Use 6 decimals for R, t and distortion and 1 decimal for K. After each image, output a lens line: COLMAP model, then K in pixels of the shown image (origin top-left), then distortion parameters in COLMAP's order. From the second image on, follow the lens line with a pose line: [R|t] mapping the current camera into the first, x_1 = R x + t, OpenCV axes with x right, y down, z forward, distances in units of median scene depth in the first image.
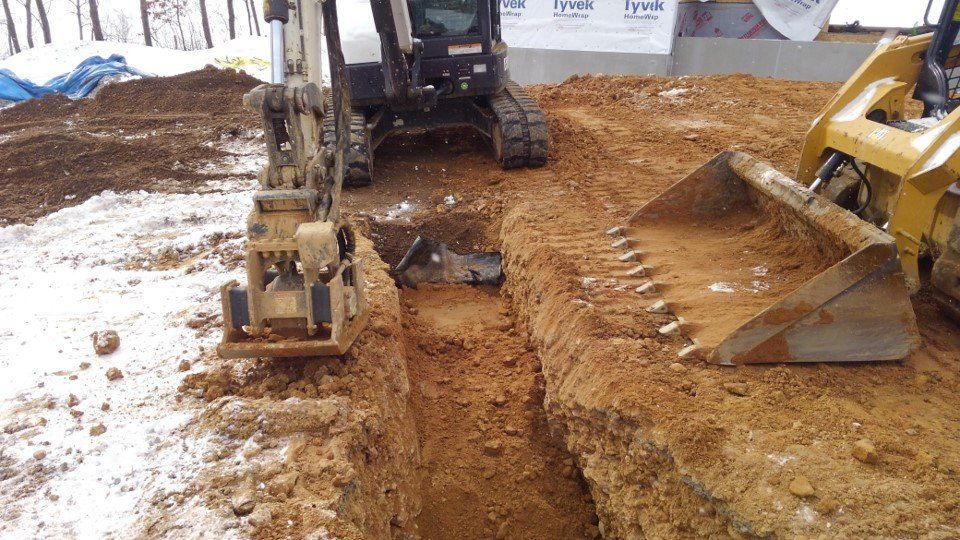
lens RADIAL K [[697.3, 0, 480.0], [0, 697.3, 270.0], [0, 0, 1]] dist [0.092564, -0.135255]
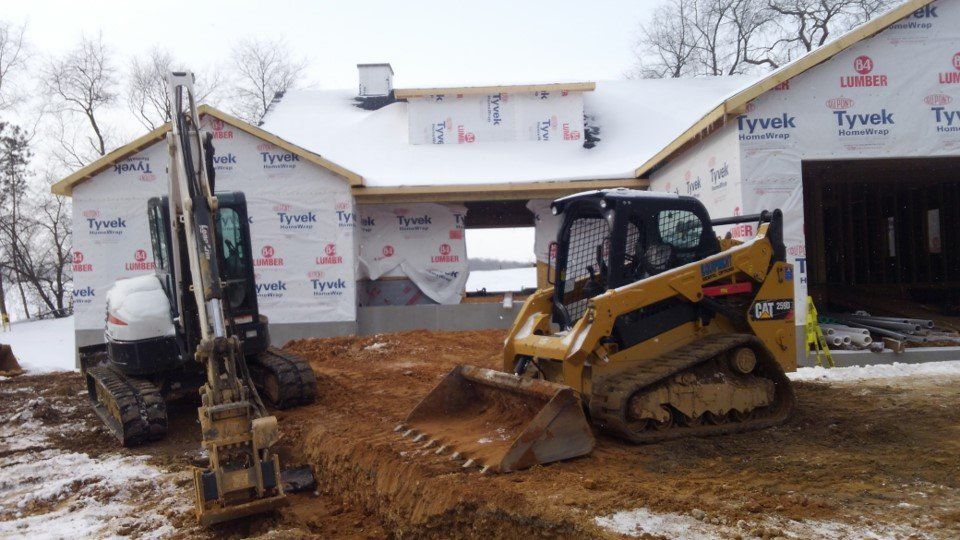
lens RADIAL K [[697.3, 0, 480.0], [0, 697.3, 270.0], [0, 0, 1]] dist [0.092564, -0.135255]
pose [[0.883410, -0.038629, 0.467007, -0.330351], [0.209550, 0.923965, -0.319965, 0.143989], [-0.419138, 0.380522, 0.824334, -0.382010]]
